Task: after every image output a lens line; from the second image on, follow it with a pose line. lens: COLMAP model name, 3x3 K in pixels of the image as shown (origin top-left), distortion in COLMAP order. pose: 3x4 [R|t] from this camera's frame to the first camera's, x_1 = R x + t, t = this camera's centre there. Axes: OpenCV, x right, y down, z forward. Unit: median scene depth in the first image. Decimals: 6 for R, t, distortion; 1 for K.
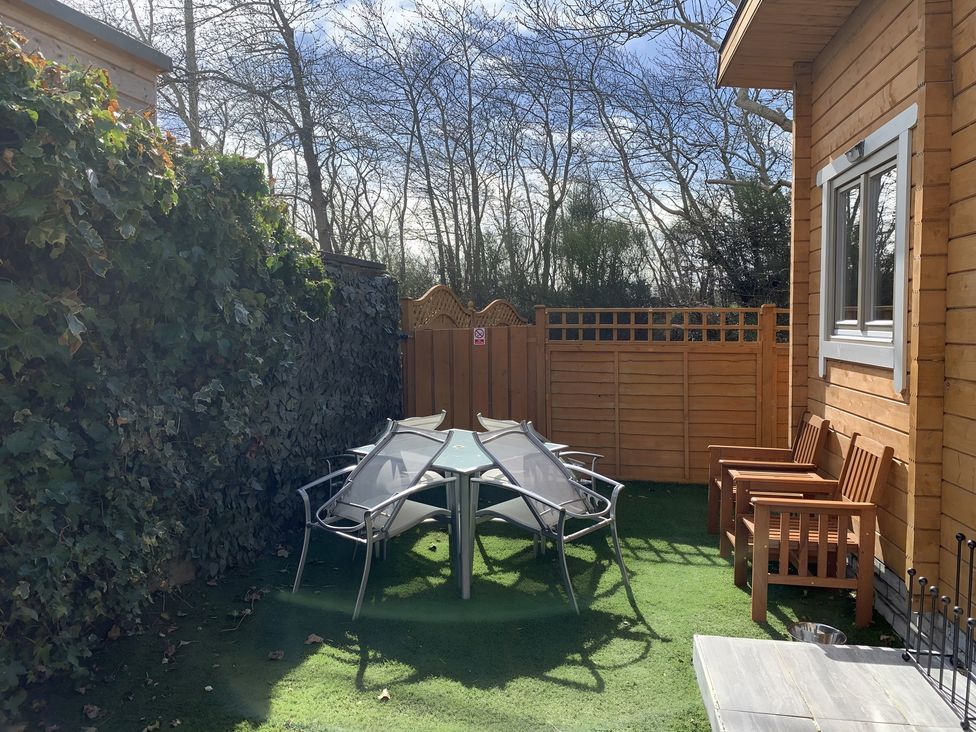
lens RADIAL K [[714.3, 0, 488.0], [0, 714.3, 366.0], [0, 0, 1]] dist [-0.003608, 0.003038]
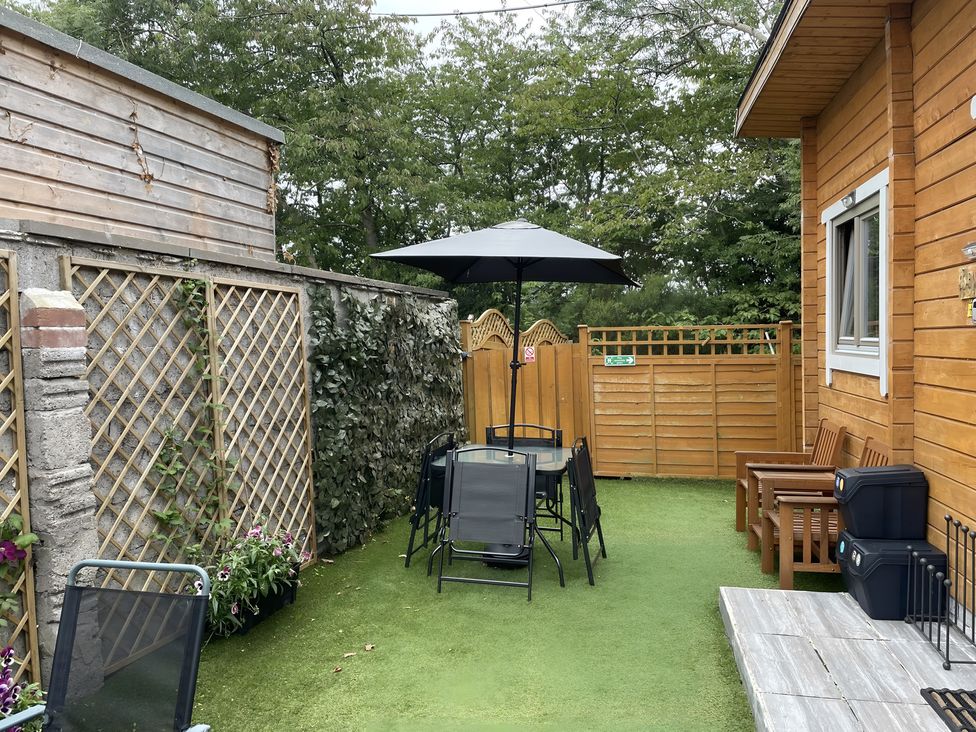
lens RADIAL K [[692.3, 0, 487.0], [0, 692.3, 350.9], [0, 0, 1]] dist [0.007141, -0.000883]
pose [[0.998603, -0.009258, -0.052025, -0.043622], [0.007053, 0.999075, -0.042409, 0.004710], [0.052370, 0.041983, 0.997745, -0.207865]]
